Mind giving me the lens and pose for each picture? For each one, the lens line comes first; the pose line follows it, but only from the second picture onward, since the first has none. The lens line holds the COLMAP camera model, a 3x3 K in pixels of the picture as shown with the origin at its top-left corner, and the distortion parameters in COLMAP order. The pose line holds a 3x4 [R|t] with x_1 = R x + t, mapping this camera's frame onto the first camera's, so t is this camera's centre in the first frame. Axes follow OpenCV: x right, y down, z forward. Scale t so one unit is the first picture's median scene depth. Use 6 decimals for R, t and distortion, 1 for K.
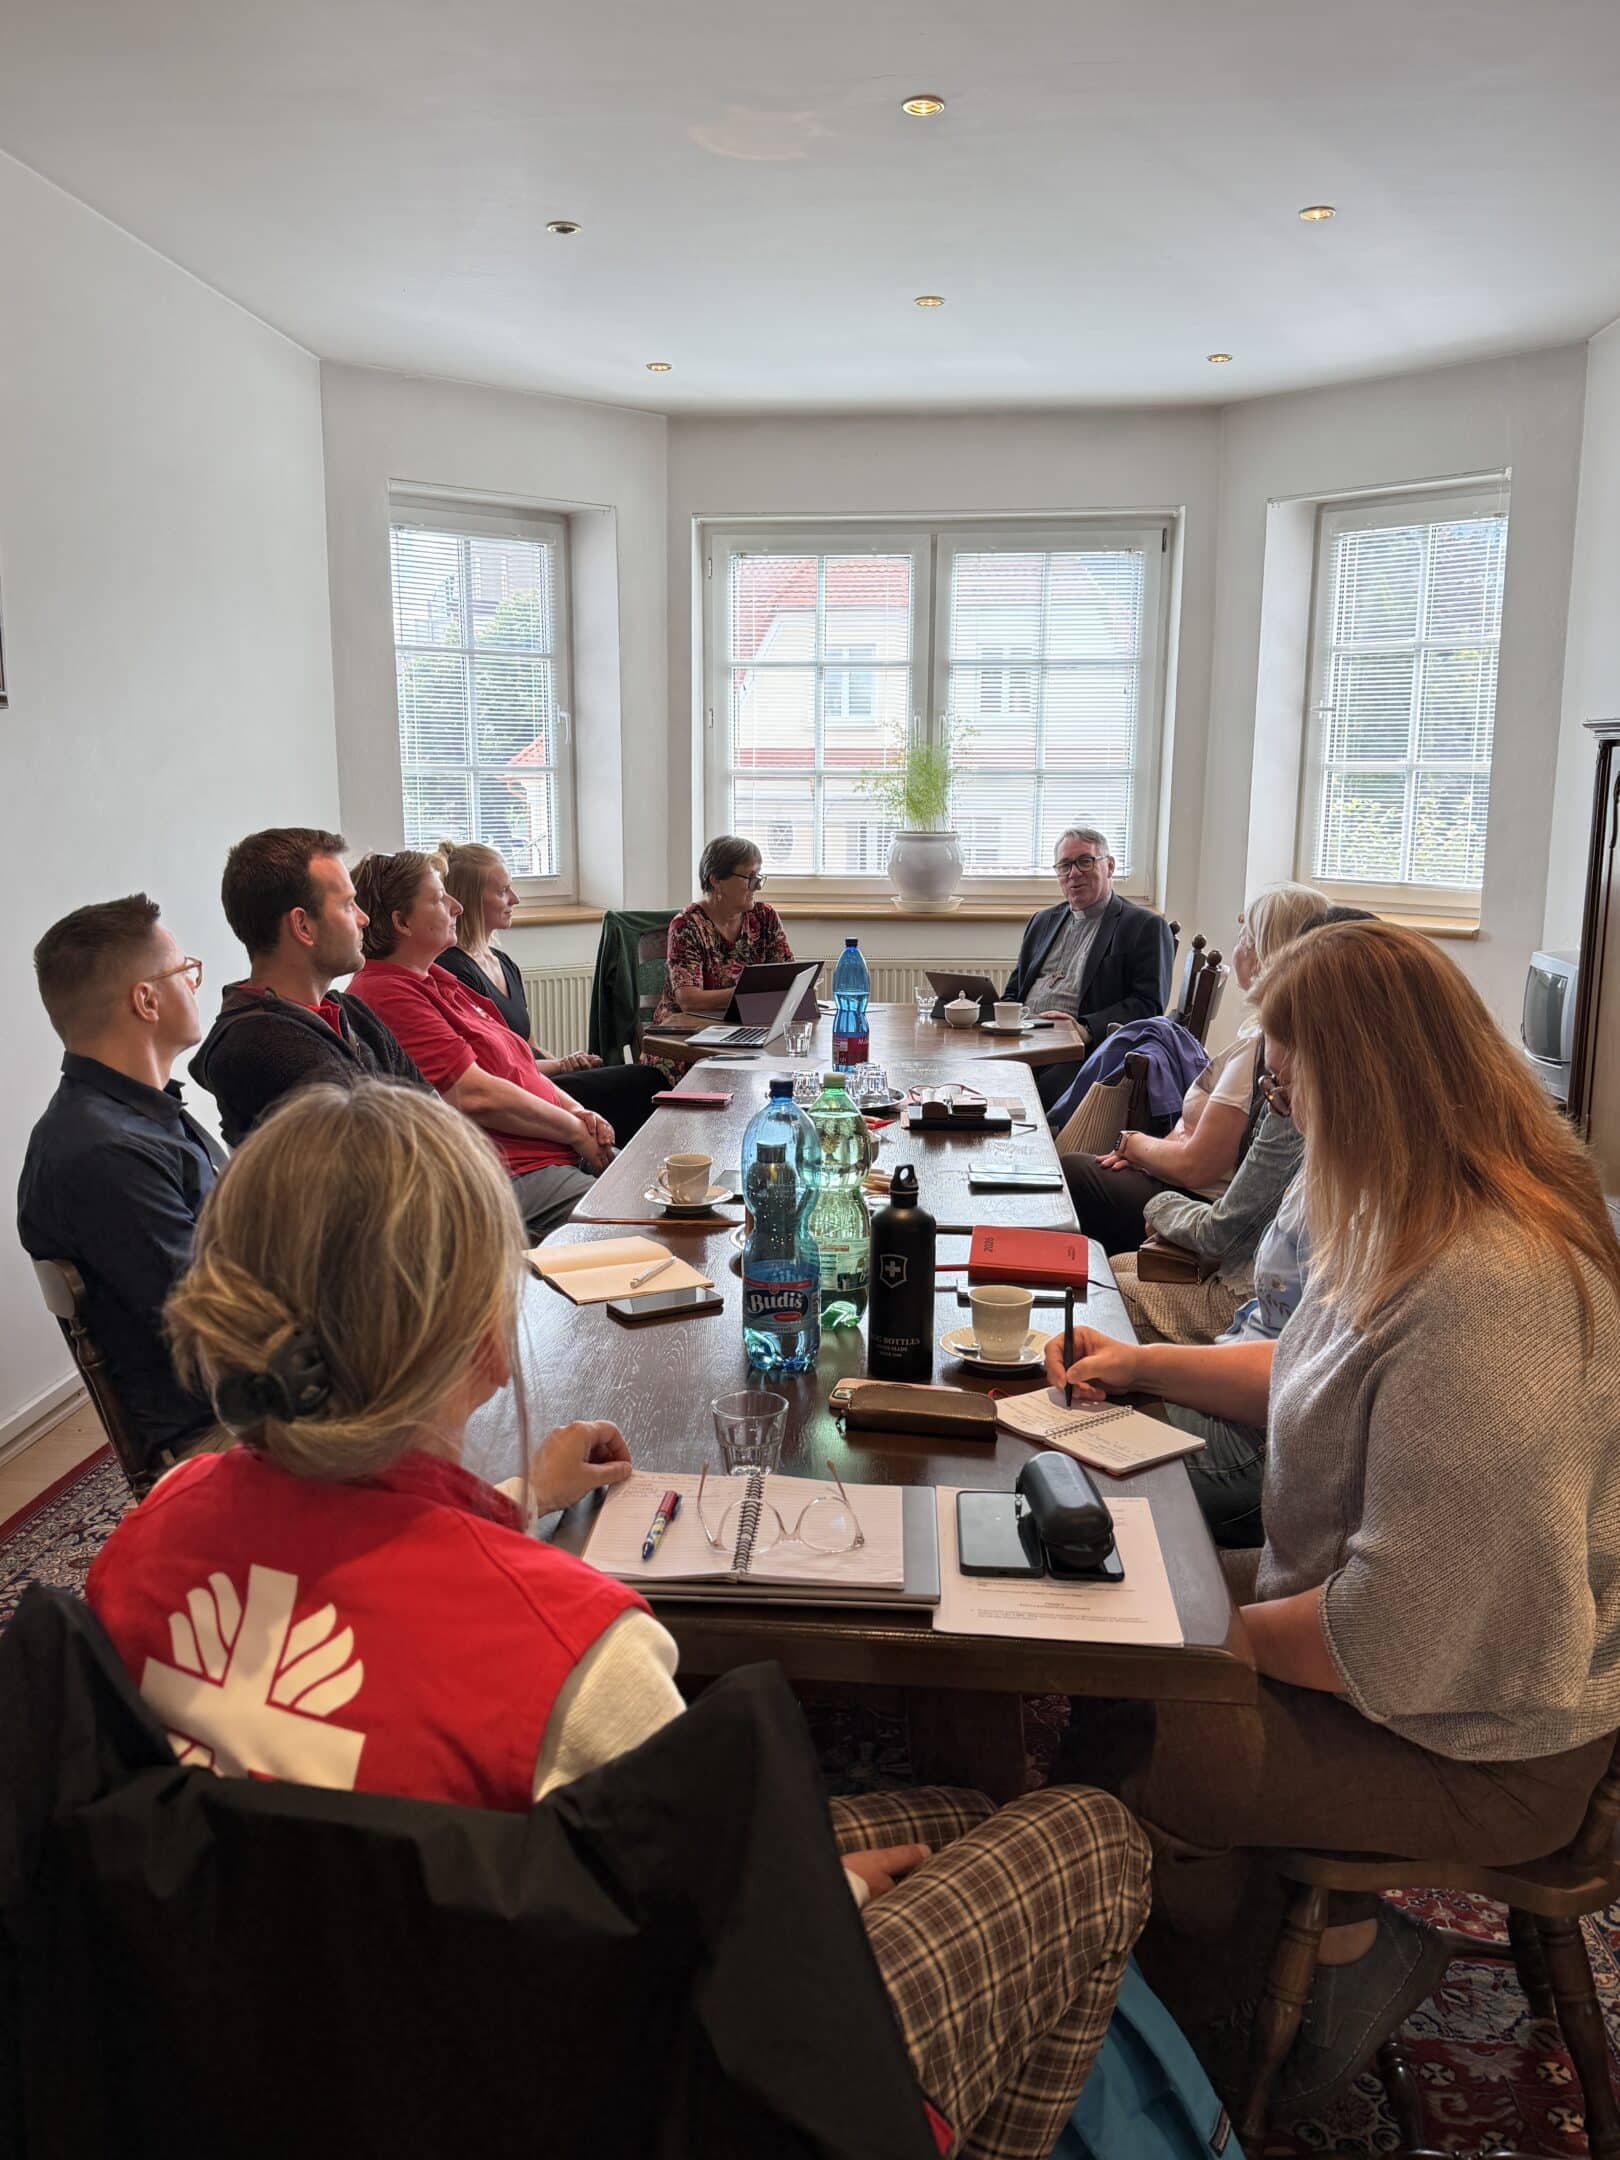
lens RADIAL K [[1884.0, 0, 806.4], [0, 1884.0, 1084.7], [0, 0, 1]] dist [0.117081, -0.017180]
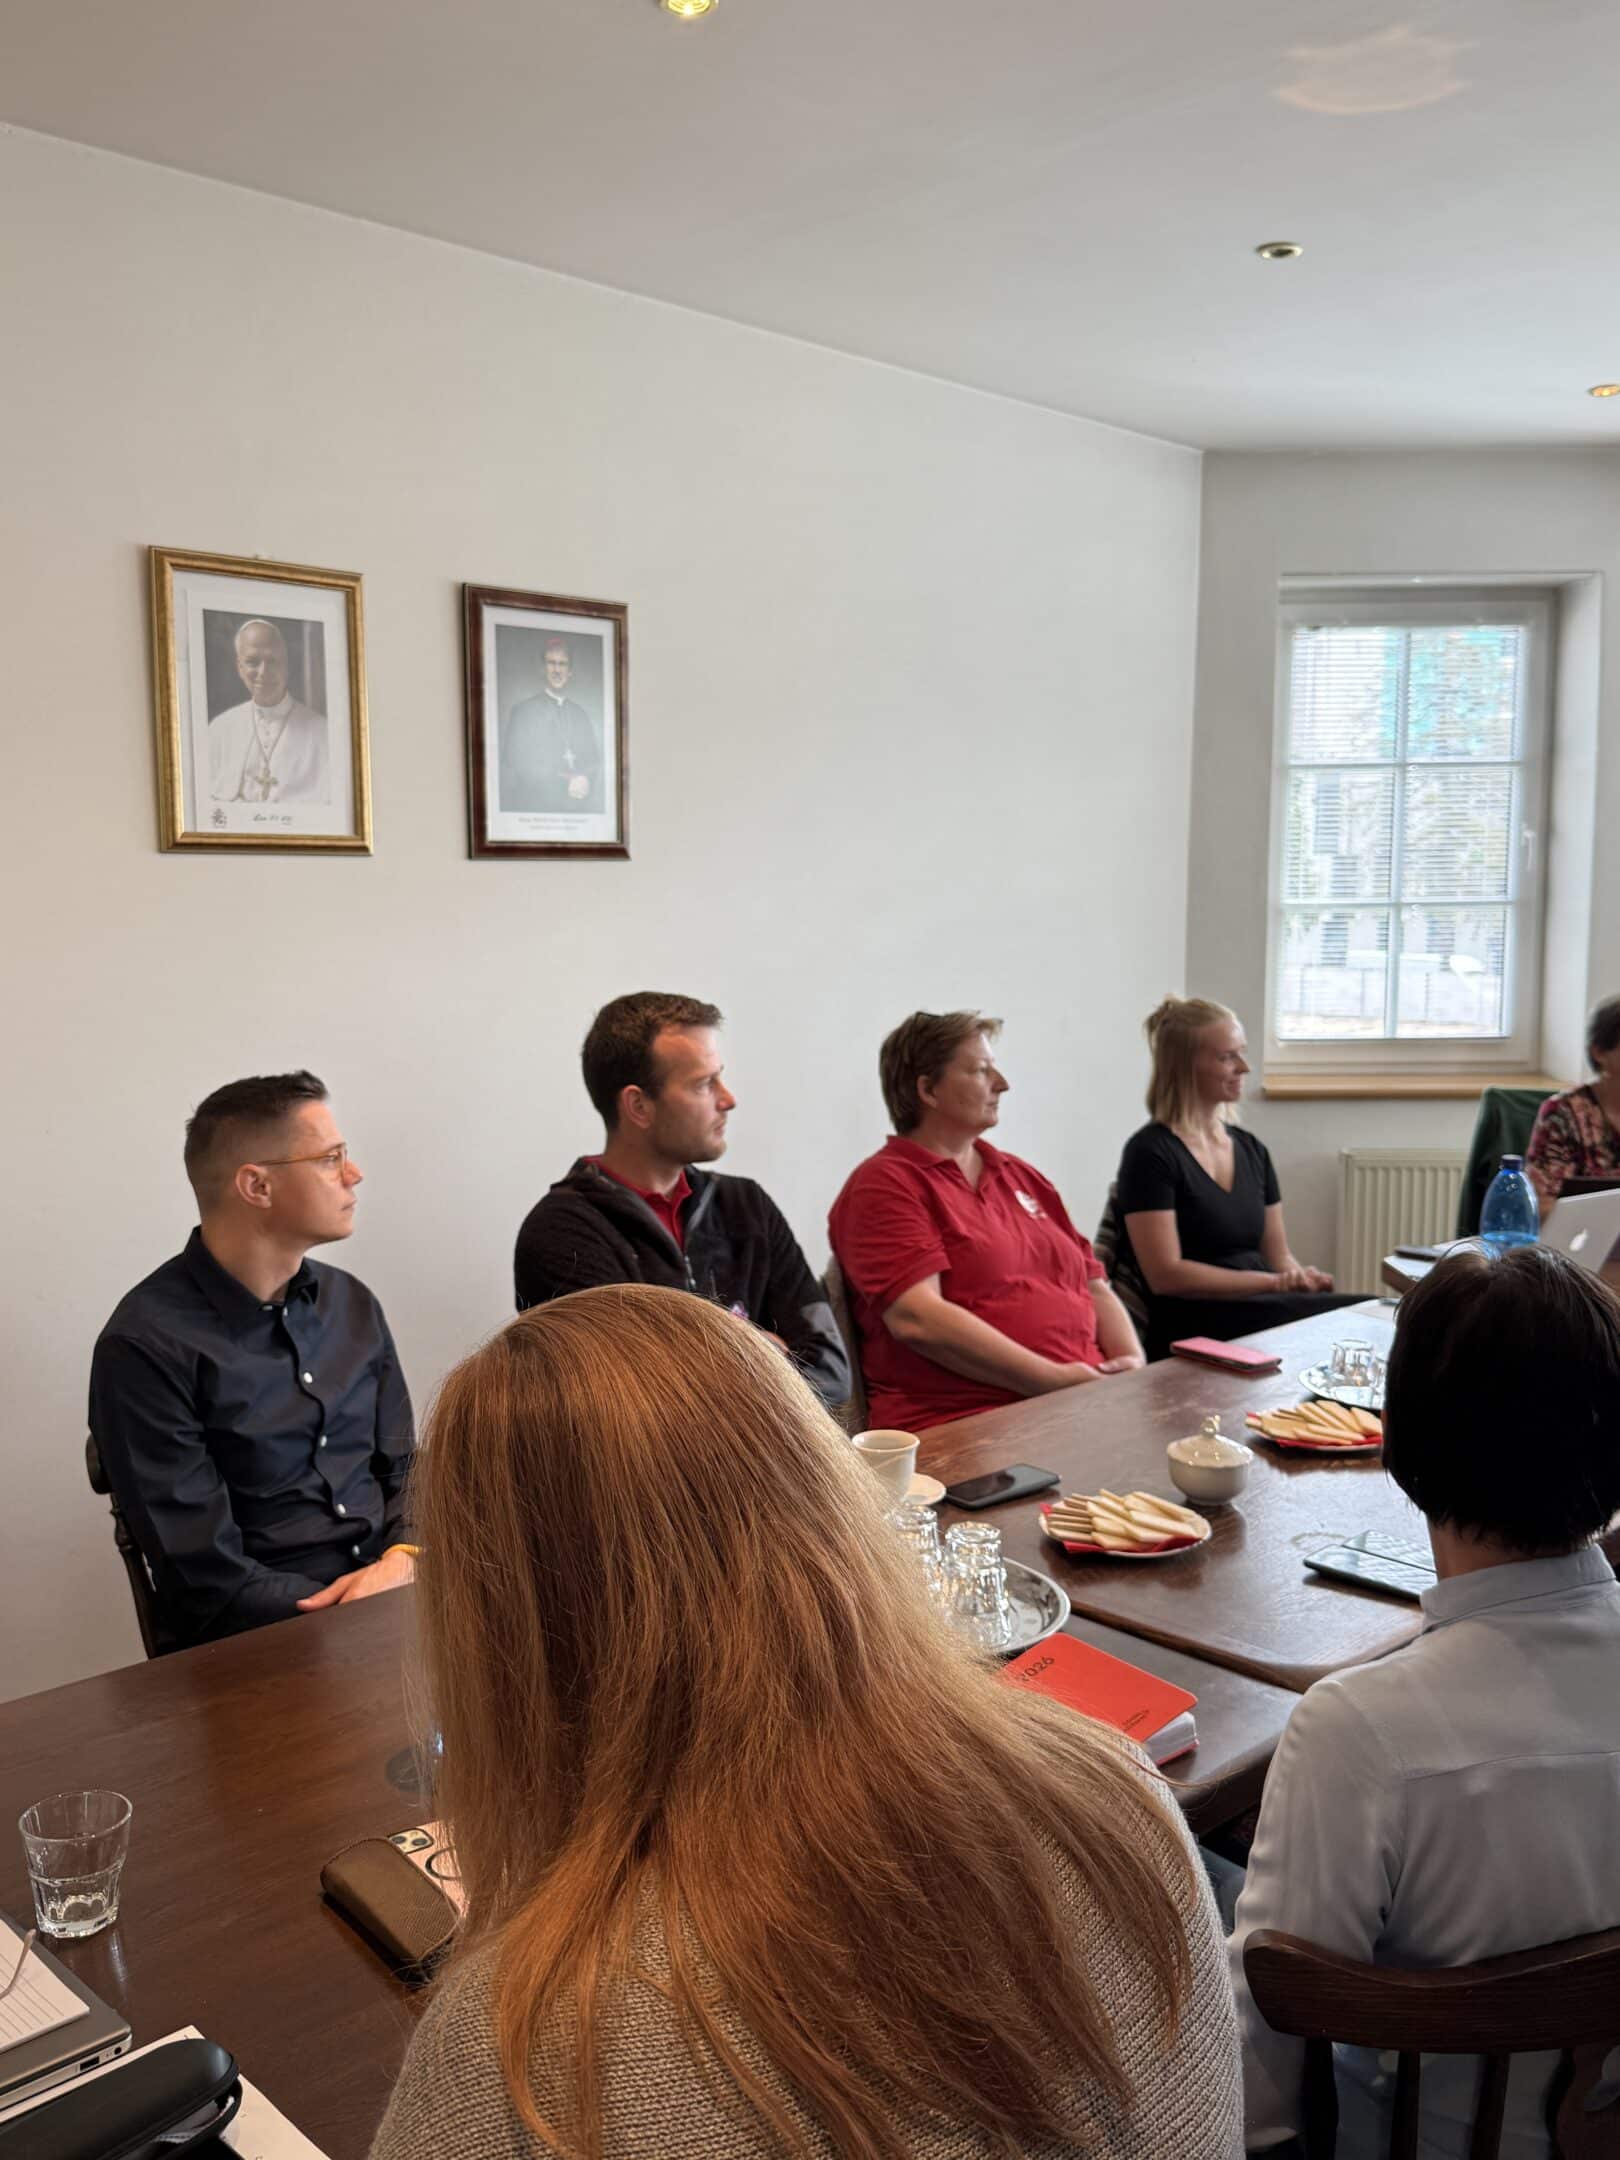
lens RADIAL K [[2009.6, 0, 814.4], [0, 2009.6, 1113.9], [0, 0, 1]] dist [0.034381, 0.000000]
pose [[0.765169, 0.066105, -0.640427, 0.249815], [-0.099188, 0.994943, -0.015809, -0.046815], [0.636143, 0.075619, 0.767857, 0.221344]]
